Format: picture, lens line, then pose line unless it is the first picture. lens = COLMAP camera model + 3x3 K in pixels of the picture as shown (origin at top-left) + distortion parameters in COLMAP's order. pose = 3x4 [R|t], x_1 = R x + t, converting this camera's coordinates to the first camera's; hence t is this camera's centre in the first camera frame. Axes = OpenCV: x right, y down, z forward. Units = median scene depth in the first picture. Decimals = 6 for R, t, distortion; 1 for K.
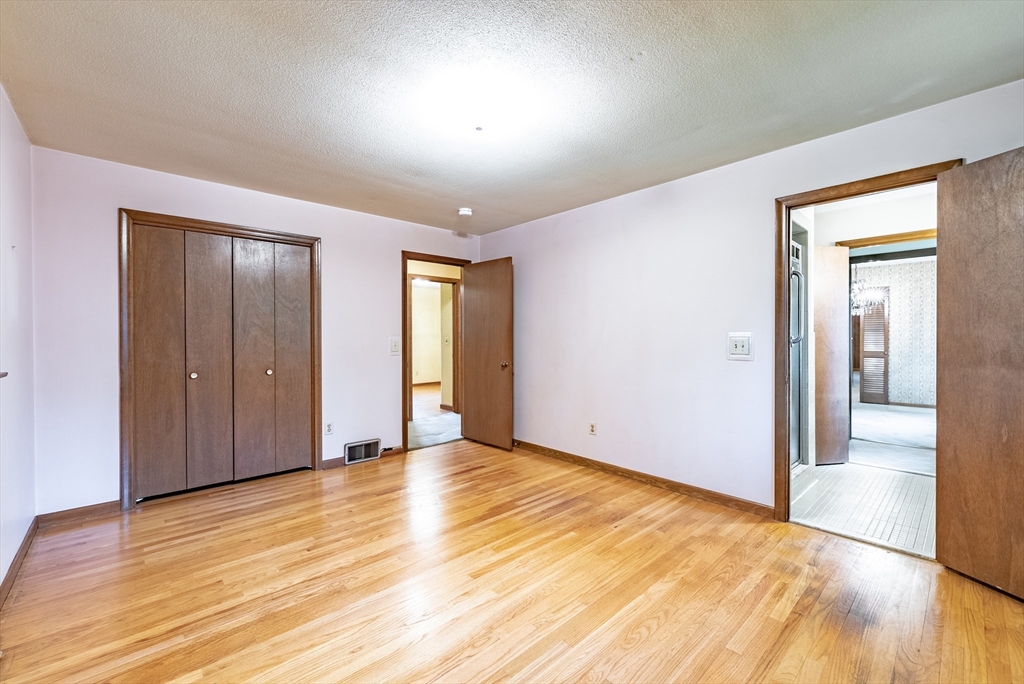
lens RADIAL K [[421.0, 0, 513.4], [0, 421.0, 335.4], [0, 0, 1]] dist [-0.000434, -0.000825]
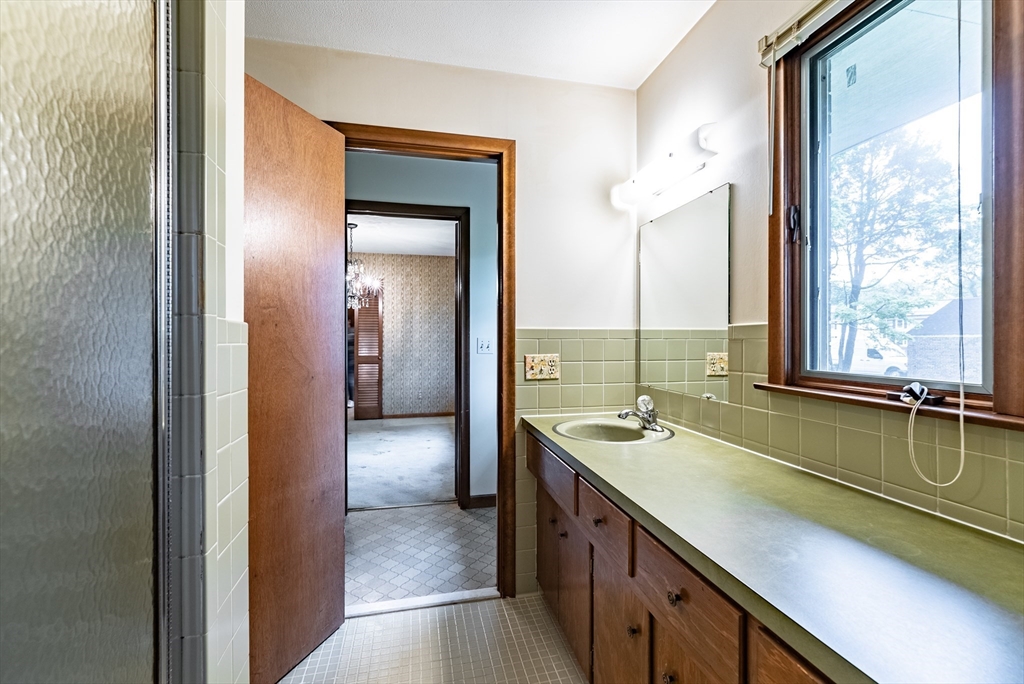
lens RADIAL K [[421.0, 0, 510.6], [0, 421.0, 336.5], [0, 0, 1]] dist [-0.000434, -0.000825]
pose [[0.493178, 0.002733, 0.869924, 0.284081], [-0.000404, 0.999996, -0.002913, 0.001843], [-0.869928, 0.001085, 0.493177, 0.360244]]
